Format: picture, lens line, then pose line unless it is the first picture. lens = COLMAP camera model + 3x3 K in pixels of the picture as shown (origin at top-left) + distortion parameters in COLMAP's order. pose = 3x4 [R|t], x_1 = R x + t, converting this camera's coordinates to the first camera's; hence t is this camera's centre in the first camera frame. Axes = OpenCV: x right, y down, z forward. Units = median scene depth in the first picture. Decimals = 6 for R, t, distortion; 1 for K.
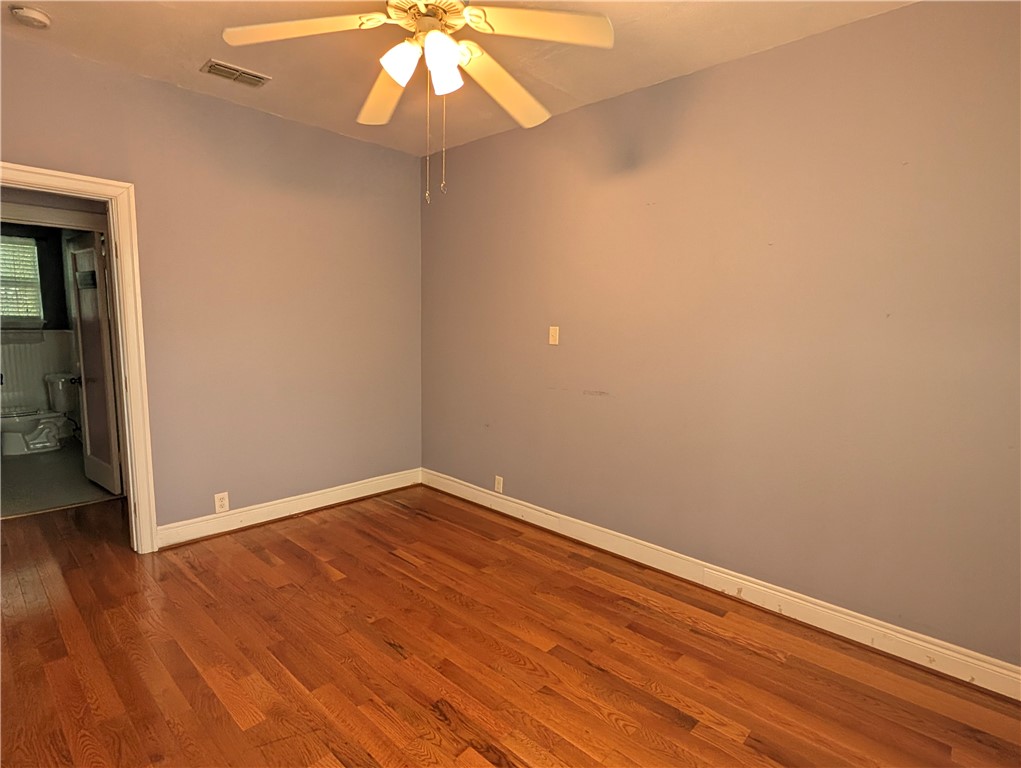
lens RADIAL K [[532.2, 0, 516.5], [0, 532.2, 391.1], [0, 0, 1]] dist [-0.002037, 0.000365]
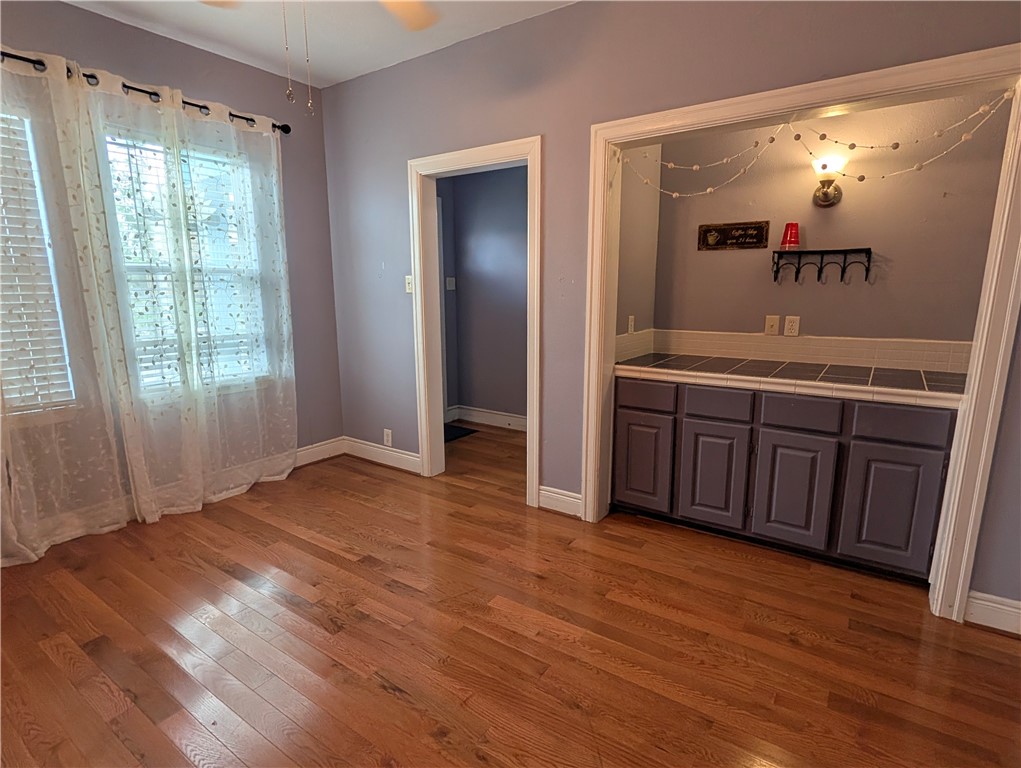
lens RADIAL K [[532.2, 0, 514.8], [0, 532.2, 389.1], [0, 0, 1]] dist [-0.002037, 0.000365]
pose [[-0.989983, 0.005379, -0.141083, -0.240205], [-0.039490, 0.948839, 0.313282, -0.144816], [0.135550, 0.315716, -0.939122, 1.300924]]
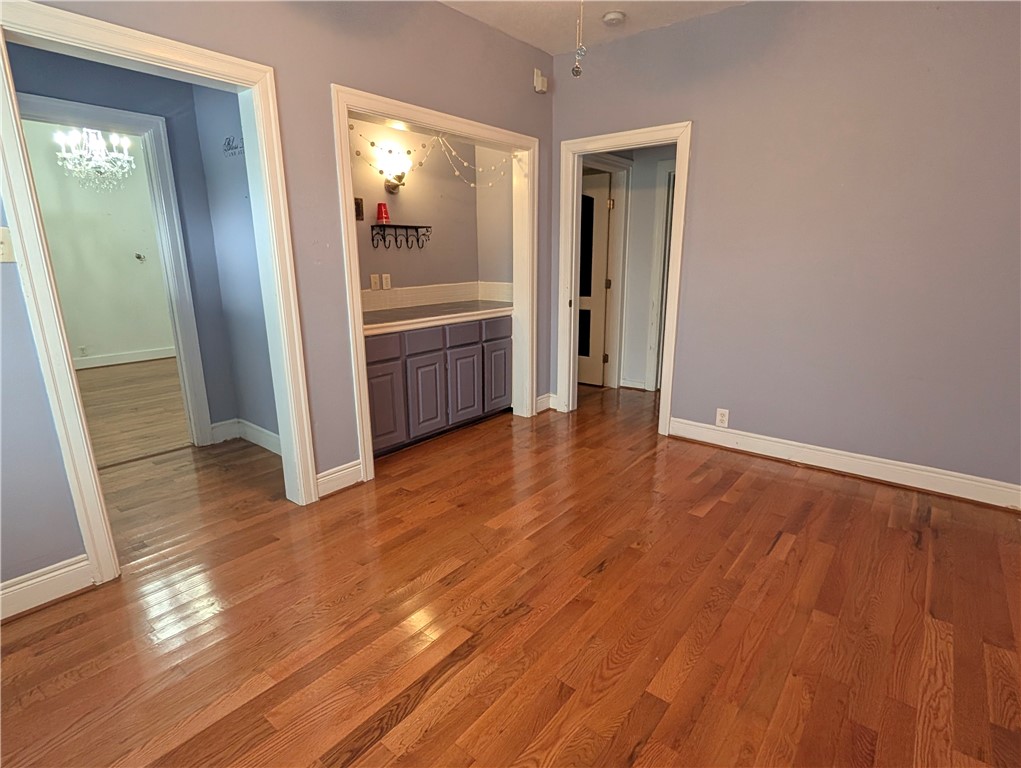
lens RADIAL K [[532.2, 0, 512.3], [0, 532.2, 391.2], [0, 0, 1]] dist [-0.002037, 0.000365]
pose [[0.068847, 0.228225, -0.971171, 0.518920], [-0.127495, 0.967511, 0.218327, -0.024343], [0.989447, 0.108788, 0.095708, 0.572809]]
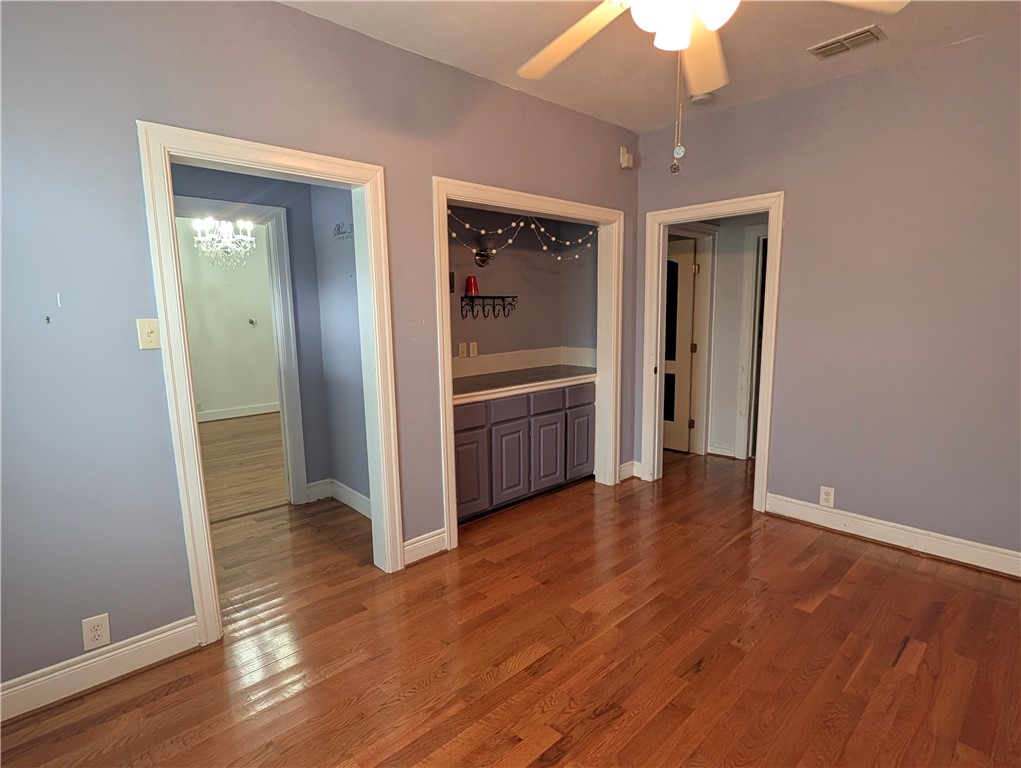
lens RADIAL K [[532.2, 0, 511.4], [0, 532.2, 390.1], [0, 0, 1]] dist [-0.002037, 0.000365]
pose [[-0.072407, 0.131658, -0.988647, 0.510541], [-0.118373, 0.983109, 0.139590, -0.060826], [0.990326, 0.127137, -0.055599, 0.544997]]
